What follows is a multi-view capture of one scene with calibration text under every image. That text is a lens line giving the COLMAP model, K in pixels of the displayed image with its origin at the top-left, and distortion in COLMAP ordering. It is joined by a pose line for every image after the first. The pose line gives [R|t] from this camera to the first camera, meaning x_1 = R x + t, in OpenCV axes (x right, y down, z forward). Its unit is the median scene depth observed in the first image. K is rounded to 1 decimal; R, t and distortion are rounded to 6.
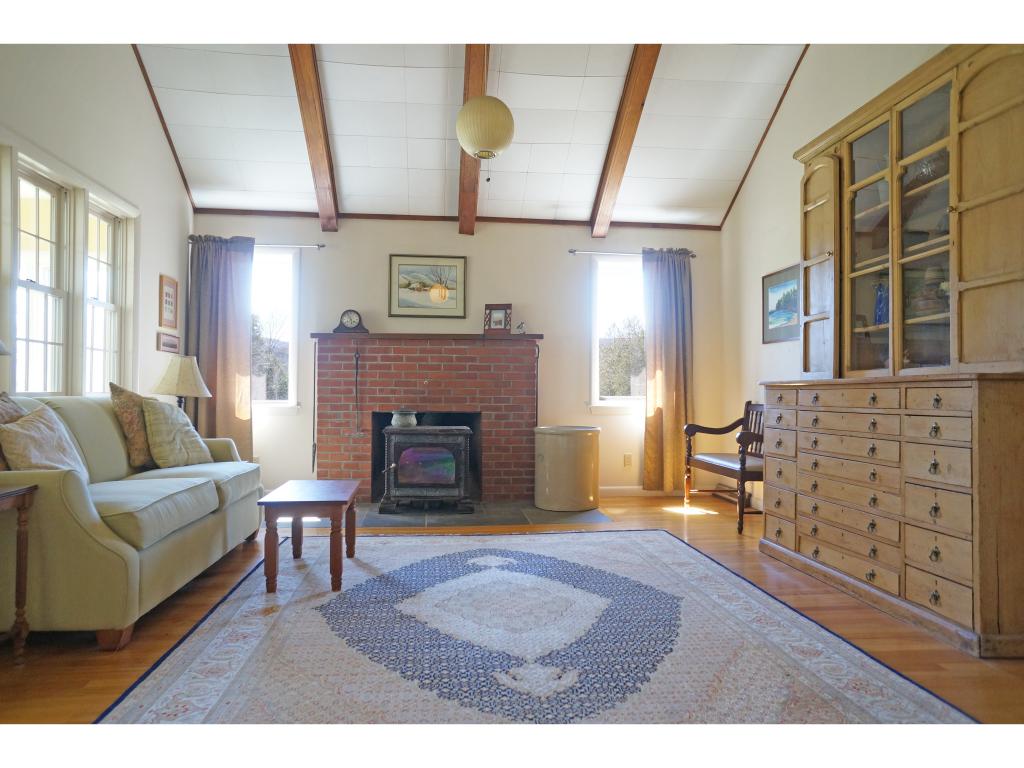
lens RADIAL K [[691.9, 0, 511.6], [0, 691.9, 383.2], [0, 0, 1]] dist [-0.031734, 0.035824]
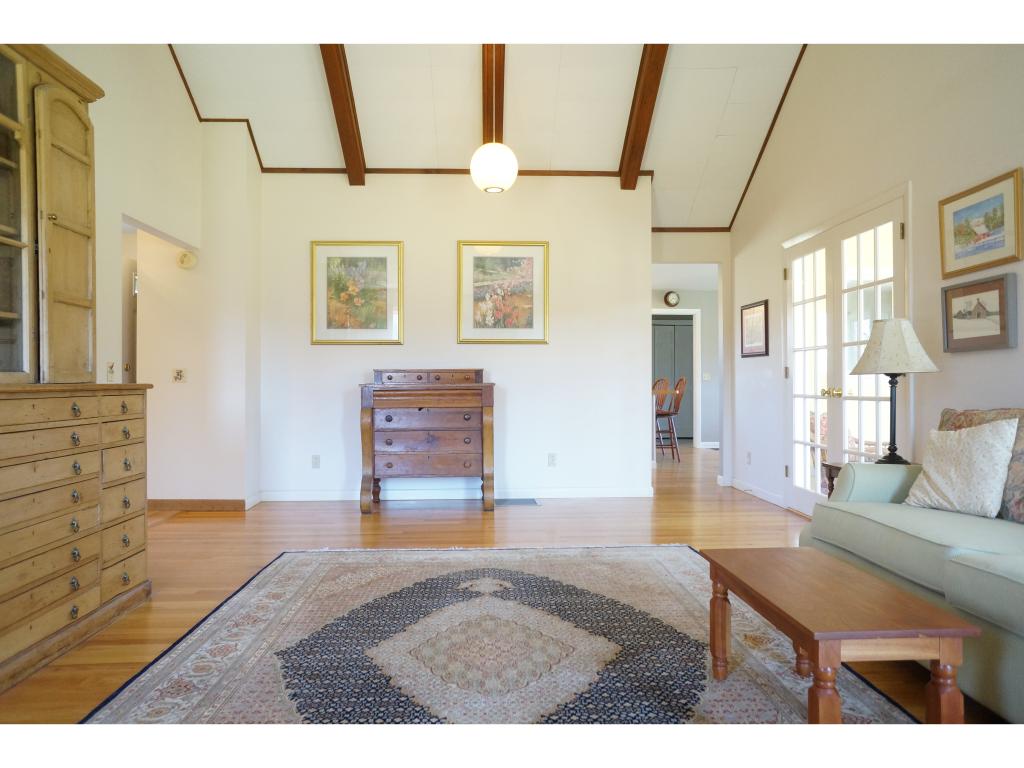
lens RADIAL K [[691.9, 0, 512.3], [0, 691.9, 383.4], [0, 0, 1]] dist [-0.031734, 0.035824]
pose [[-0.997950, -0.002379, 0.063961, -0.091757], [-0.003287, 0.999895, -0.014094, 0.000756], [-0.063921, -0.014275, -0.997853, 1.974714]]
